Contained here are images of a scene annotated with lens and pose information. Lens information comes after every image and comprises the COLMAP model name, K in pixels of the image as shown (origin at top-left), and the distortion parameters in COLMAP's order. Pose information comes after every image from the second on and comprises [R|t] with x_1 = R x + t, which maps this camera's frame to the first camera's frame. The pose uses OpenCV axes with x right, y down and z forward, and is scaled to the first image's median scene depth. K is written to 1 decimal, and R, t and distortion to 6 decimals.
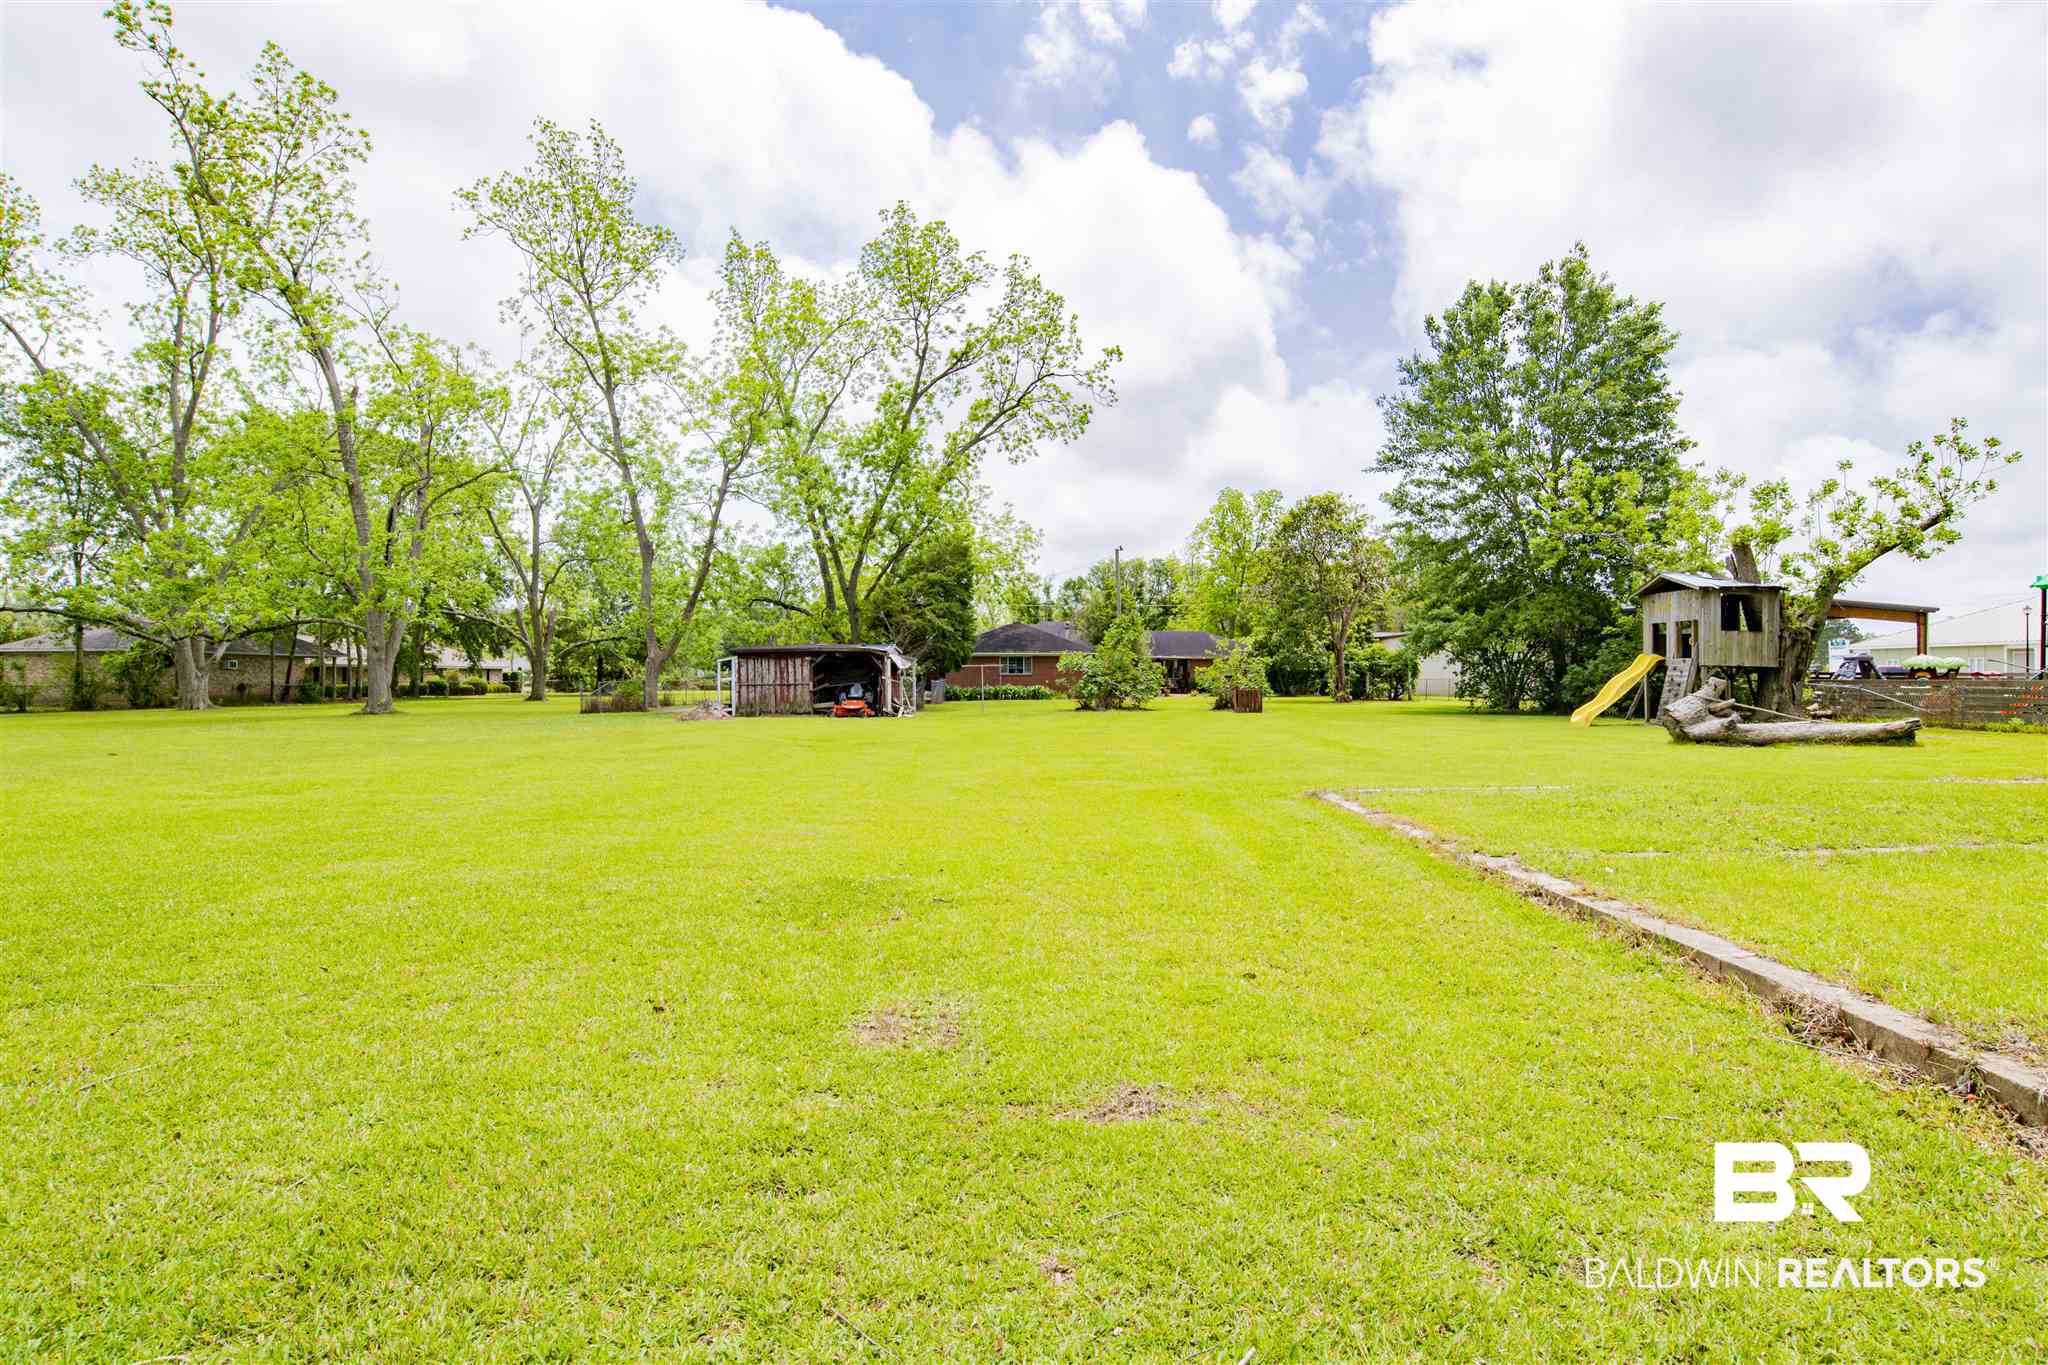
lens RADIAL K [[1044.3, 0, 1022.8], [0, 1044.3, 683.2], [0, 0, 1]] dist [-0.021513, -0.002578]
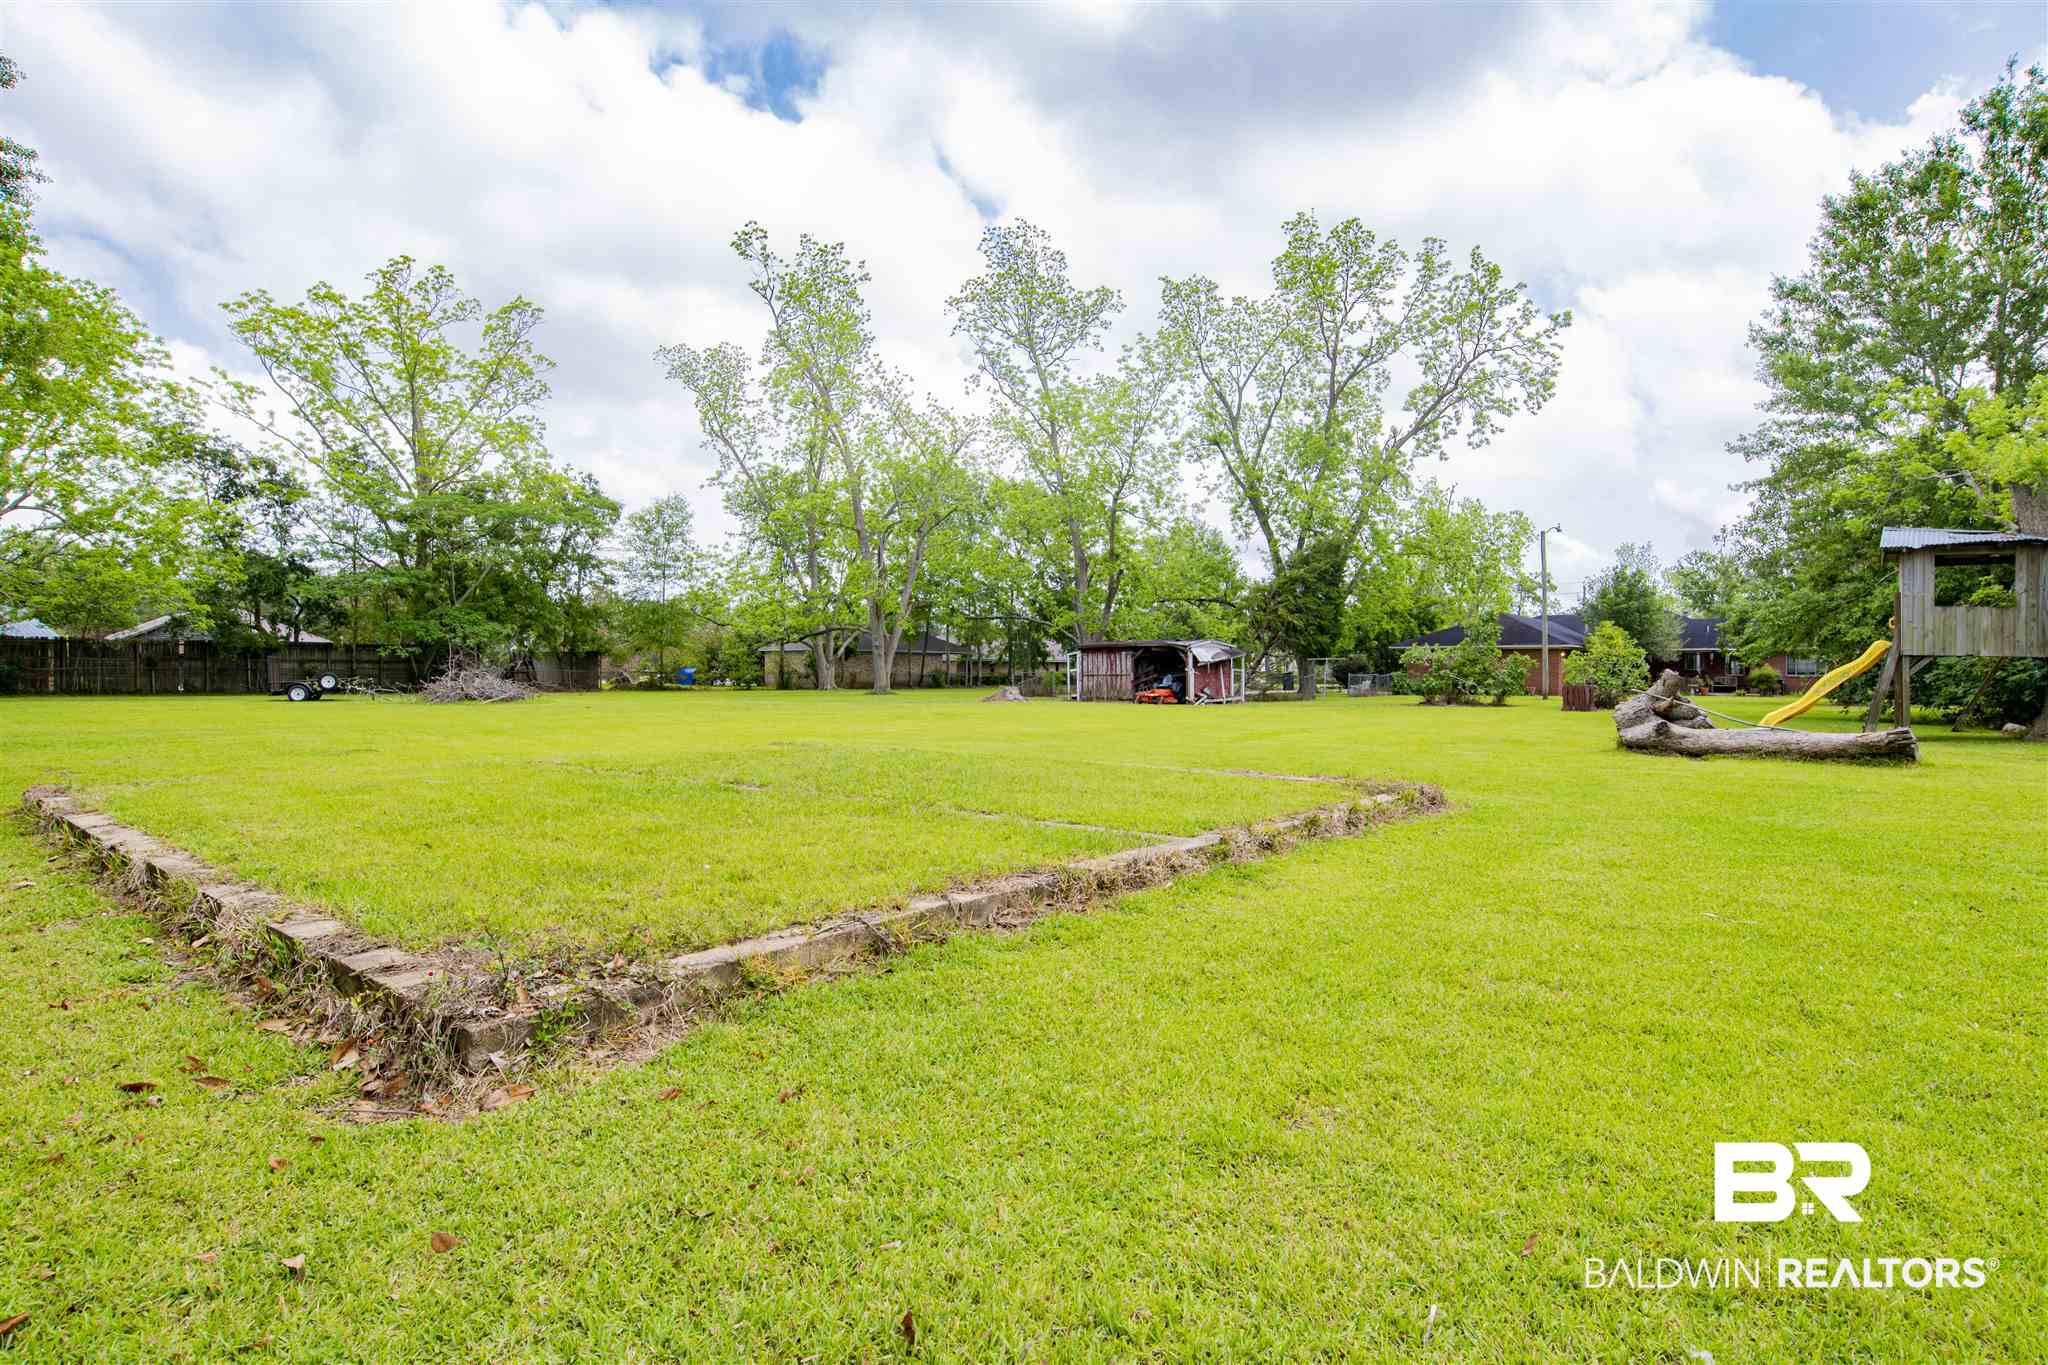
lens RADIAL K [[1044.3, 0, 1015.6], [0, 1044.3, 681.6], [0, 0, 1]] dist [-0.021513, -0.002578]
pose [[0.773228, 0.011127, -0.634030, 0.424597], [-0.008576, 0.999938, 0.007090, 0.001256], [0.634070, -0.000045, 0.773276, 0.031279]]
